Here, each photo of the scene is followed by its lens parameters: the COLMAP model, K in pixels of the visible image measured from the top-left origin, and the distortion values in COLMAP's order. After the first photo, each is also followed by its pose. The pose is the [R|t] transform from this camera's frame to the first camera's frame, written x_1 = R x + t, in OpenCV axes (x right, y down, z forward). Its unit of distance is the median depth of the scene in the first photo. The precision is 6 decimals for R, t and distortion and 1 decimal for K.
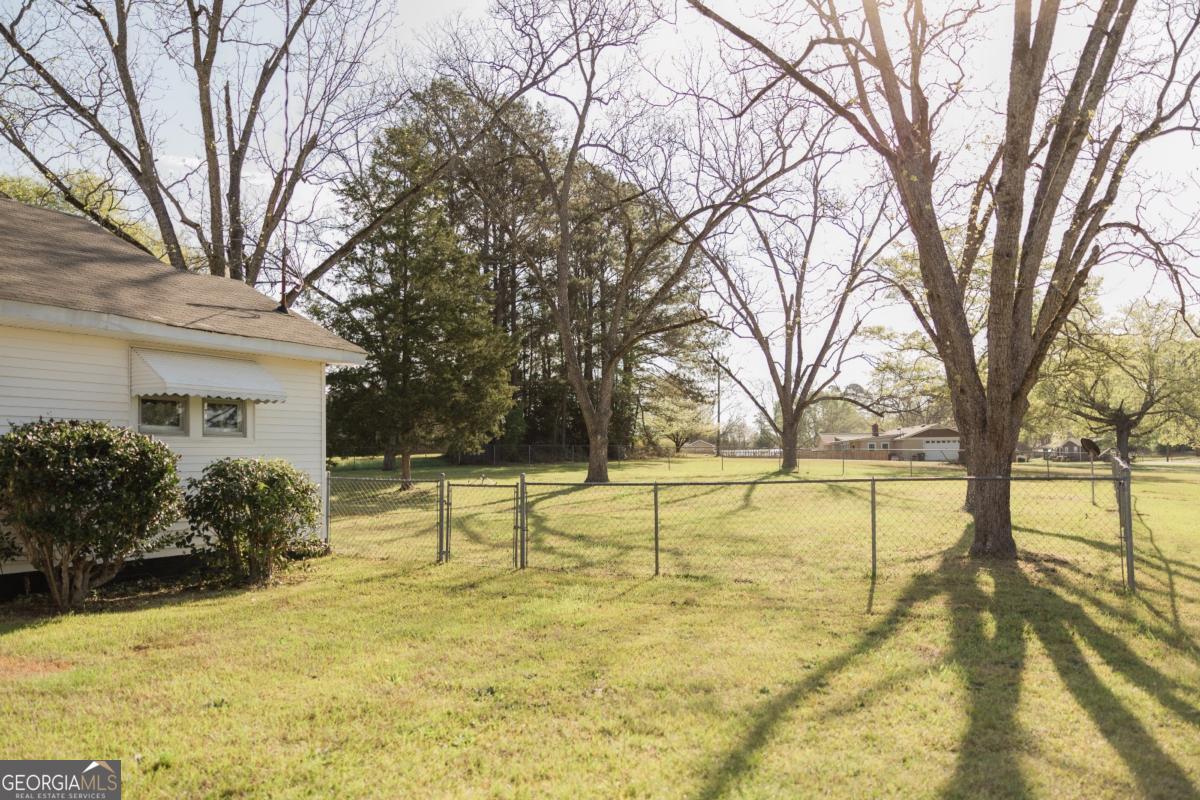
lens RADIAL K [[942.5, 0, 597.8], [0, 942.5, 406.8], [0, 0, 1]] dist [0.015318, -0.010573]
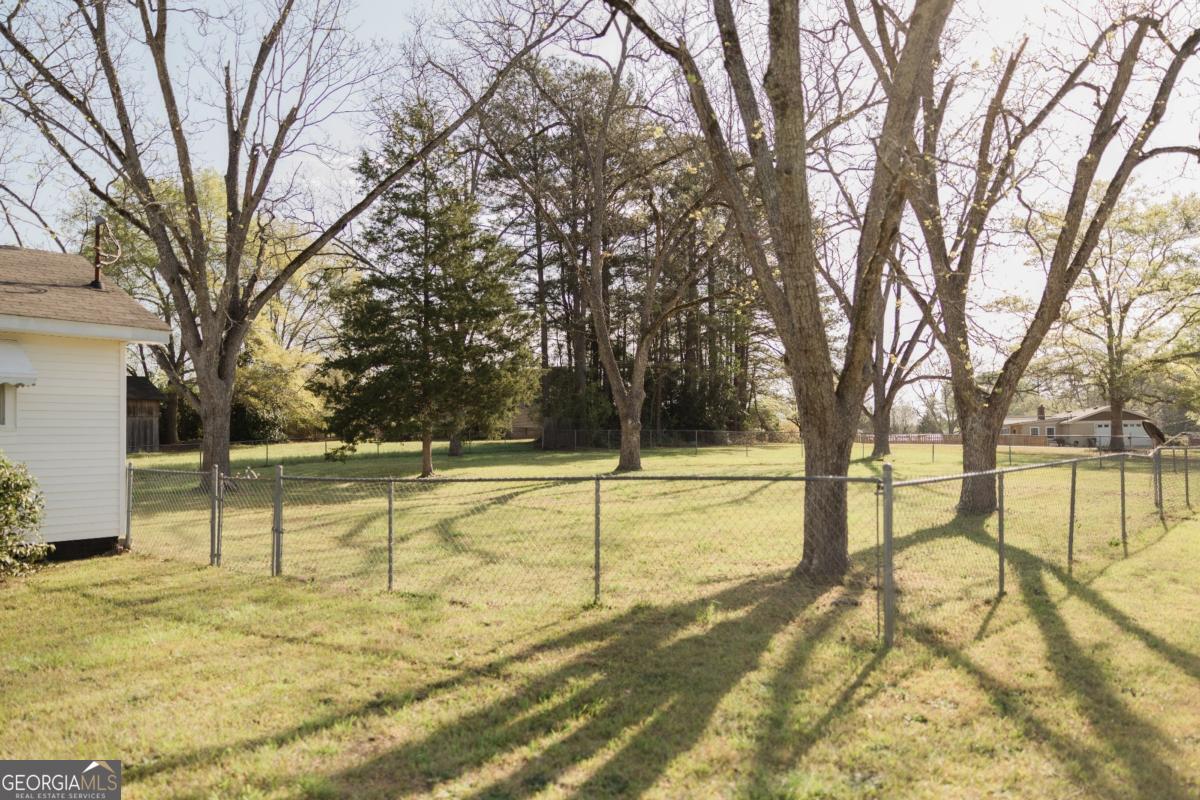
lens RADIAL K [[942.5, 0, 600.7], [0, 942.5, 397.6], [0, 0, 1]] dist [0.015318, -0.010573]
pose [[0.982229, -0.007759, -0.187525, 0.146166], [0.008950, 0.999945, 0.005504, 0.002779], [0.187472, -0.007085, 0.982244, 0.089014]]
